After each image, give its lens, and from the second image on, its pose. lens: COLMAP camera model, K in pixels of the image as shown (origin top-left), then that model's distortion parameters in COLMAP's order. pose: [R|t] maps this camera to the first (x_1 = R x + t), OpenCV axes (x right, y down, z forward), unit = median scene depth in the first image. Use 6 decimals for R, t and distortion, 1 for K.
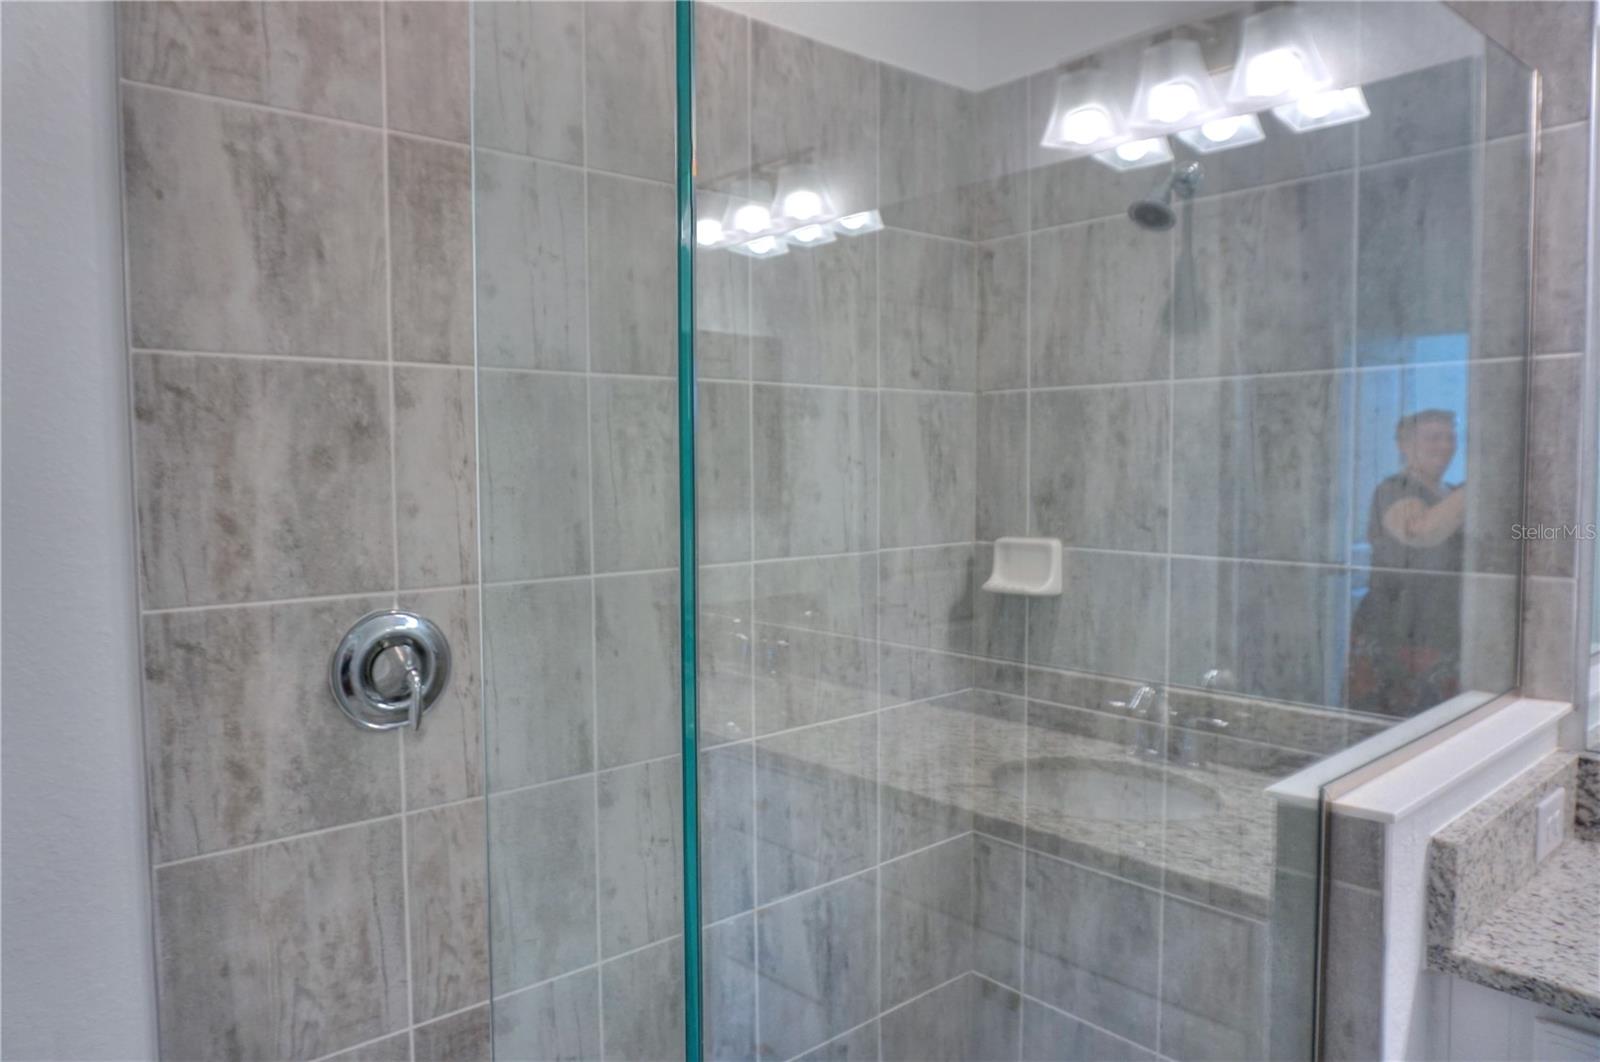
lens RADIAL K [[1062.8, 0, 803.3], [0, 1062.8, 538.7], [0, 0, 1]] dist [-0.047148, 0.025424]
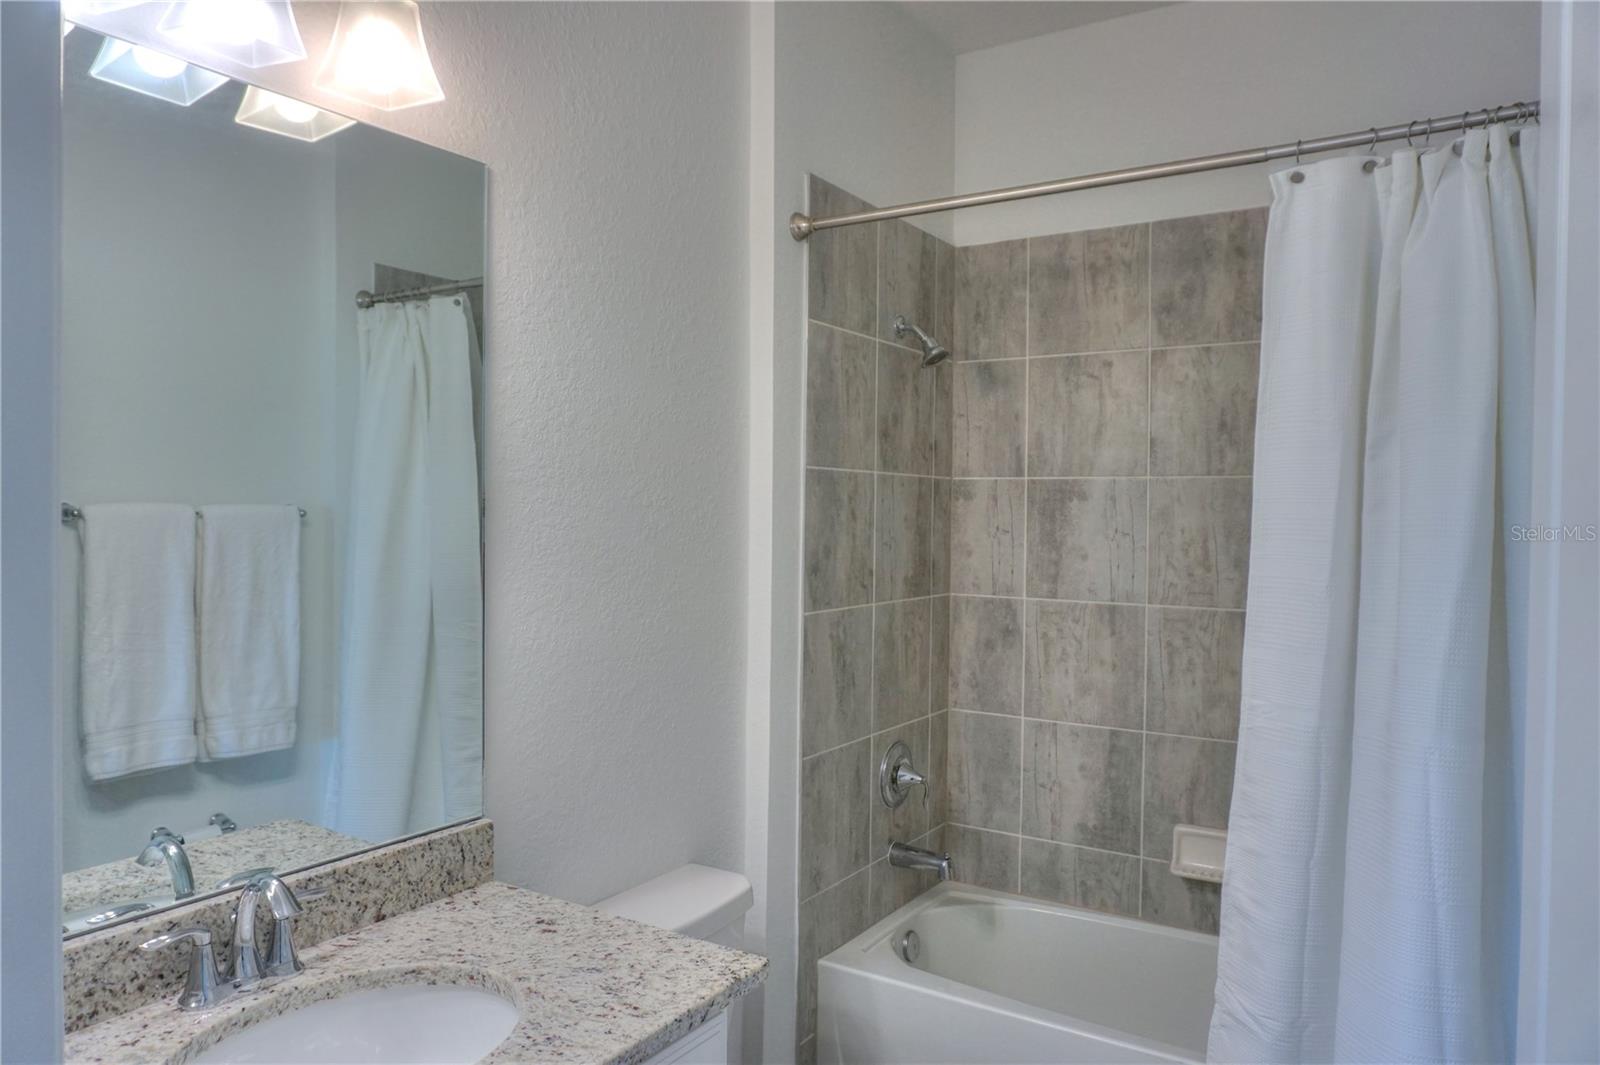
lens RADIAL K [[1062.8, 0, 803.7], [0, 1062.8, 529.7], [0, 0, 1]] dist [-0.047148, 0.025424]
pose [[0.277069, 0.062274, -0.958830, 1.356563], [-0.061009, 0.997024, 0.047125, -0.363671], [0.958911, 0.045440, 0.280044, 0.075710]]
